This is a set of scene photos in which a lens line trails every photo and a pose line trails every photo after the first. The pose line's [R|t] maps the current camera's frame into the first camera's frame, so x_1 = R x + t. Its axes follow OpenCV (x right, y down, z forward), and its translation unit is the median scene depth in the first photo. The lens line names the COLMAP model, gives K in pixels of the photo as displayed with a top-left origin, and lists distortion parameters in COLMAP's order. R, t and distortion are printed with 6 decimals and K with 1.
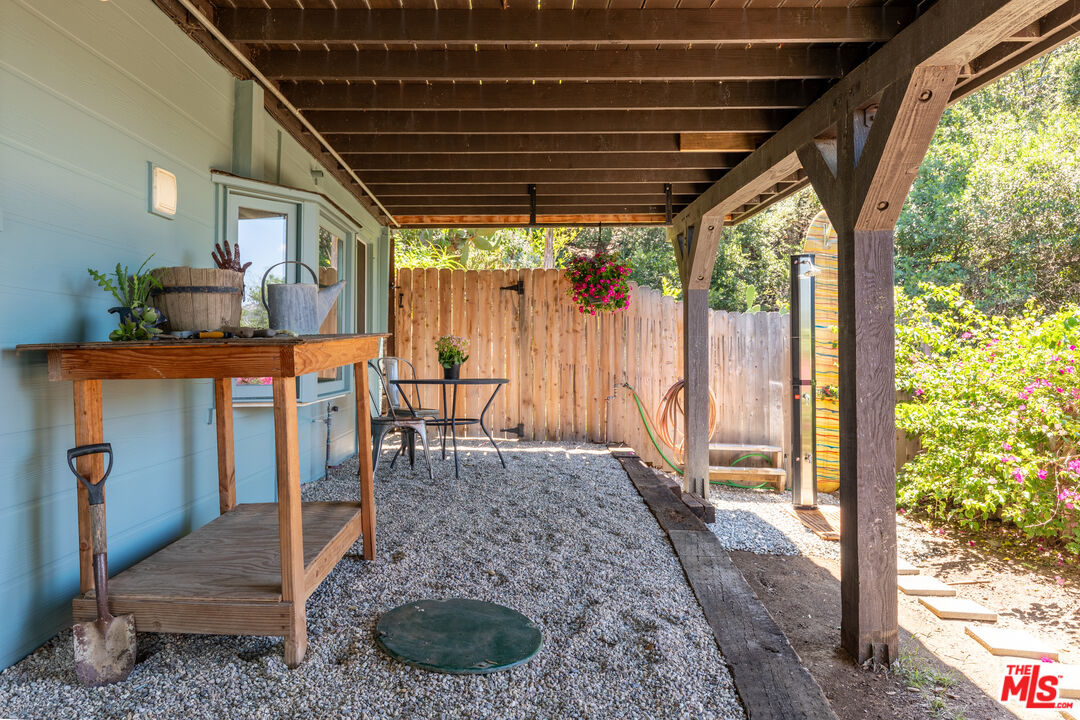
lens RADIAL K [[484.1, 0, 541.2], [0, 484.1, 358.0], [0, 0, 1]] dist [-0.000311, -0.000080]
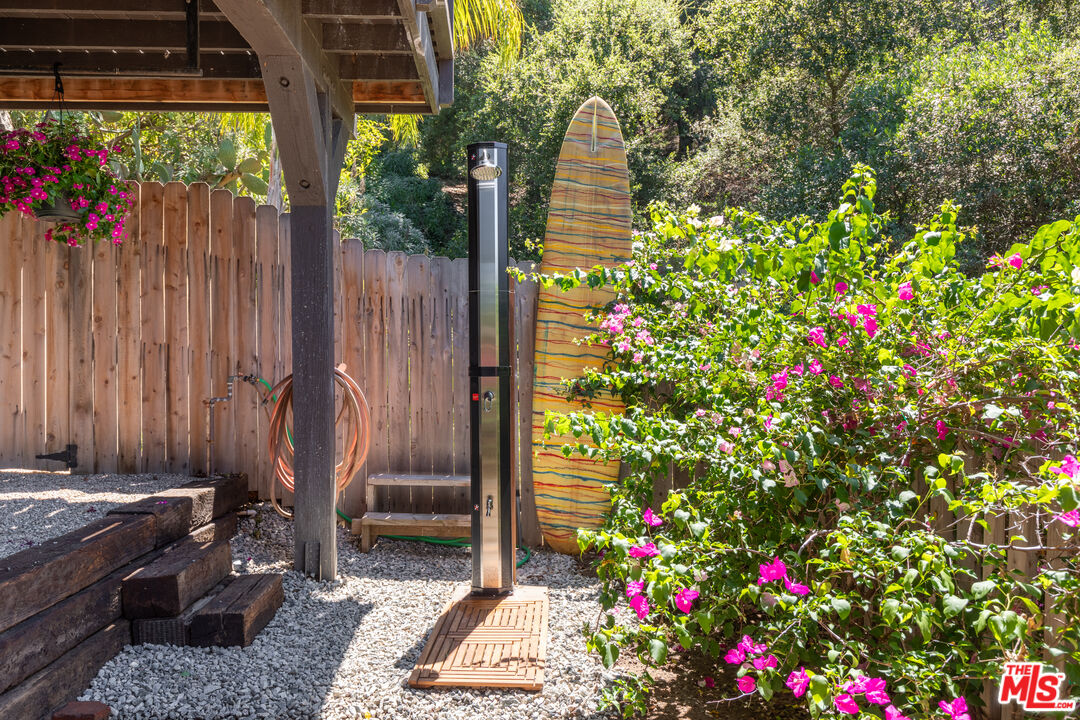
lens RADIAL K [[541.0, 0, 541.0], [0, 541.0, 356.4], [0, 0, 1]] dist [0.002070, -0.000623]
pose [[0.998643, -0.002838, 0.052004, 0.490858], [0.002309, 0.999945, 0.010236, 0.023126], [-0.052030, -0.010102, 0.998594, 0.313547]]
